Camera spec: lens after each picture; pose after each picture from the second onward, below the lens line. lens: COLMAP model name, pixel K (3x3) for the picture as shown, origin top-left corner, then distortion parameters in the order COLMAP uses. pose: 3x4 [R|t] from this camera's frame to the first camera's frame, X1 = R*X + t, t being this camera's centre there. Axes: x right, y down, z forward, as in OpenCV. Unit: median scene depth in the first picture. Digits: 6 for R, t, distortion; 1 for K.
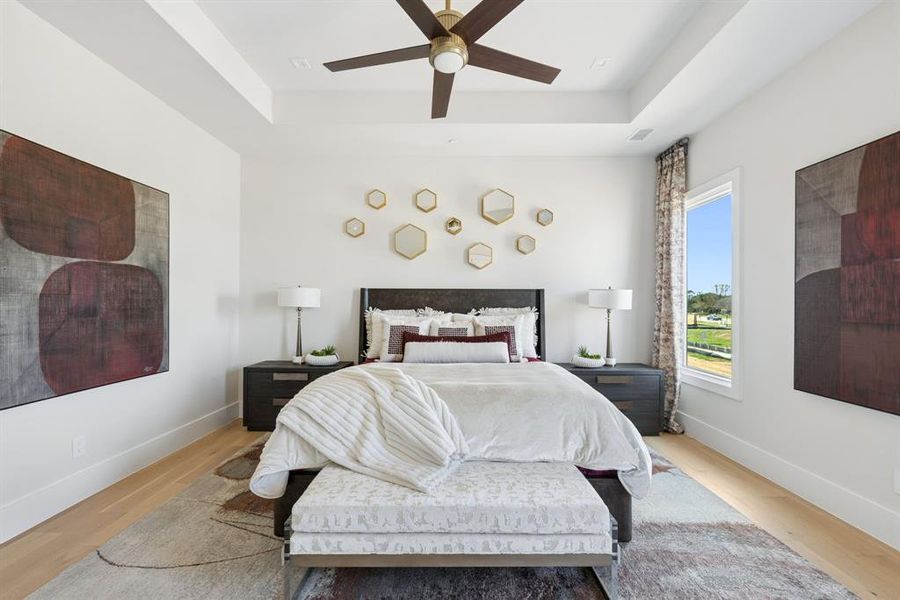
lens RADIAL K [[365.0, 0, 450.0], [0, 365.0, 300.0], [0, 0, 1]] dist [-0.001152, 0.000424]
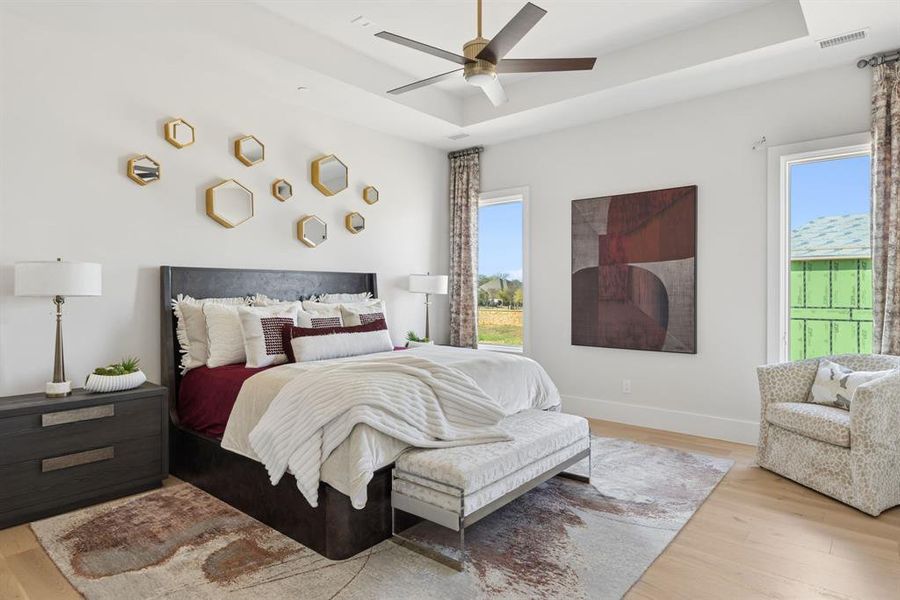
lens RADIAL K [[516.5, 0, 450.0], [0, 516.5, 279.9], [0, 0, 1]] dist [0.001403, 0.000846]
pose [[0.640051, 0.011290, 0.768250, -0.687932], [-0.005644, 0.999934, -0.009993, -0.001033], [-0.768312, 0.002060, 0.640072, 0.013829]]
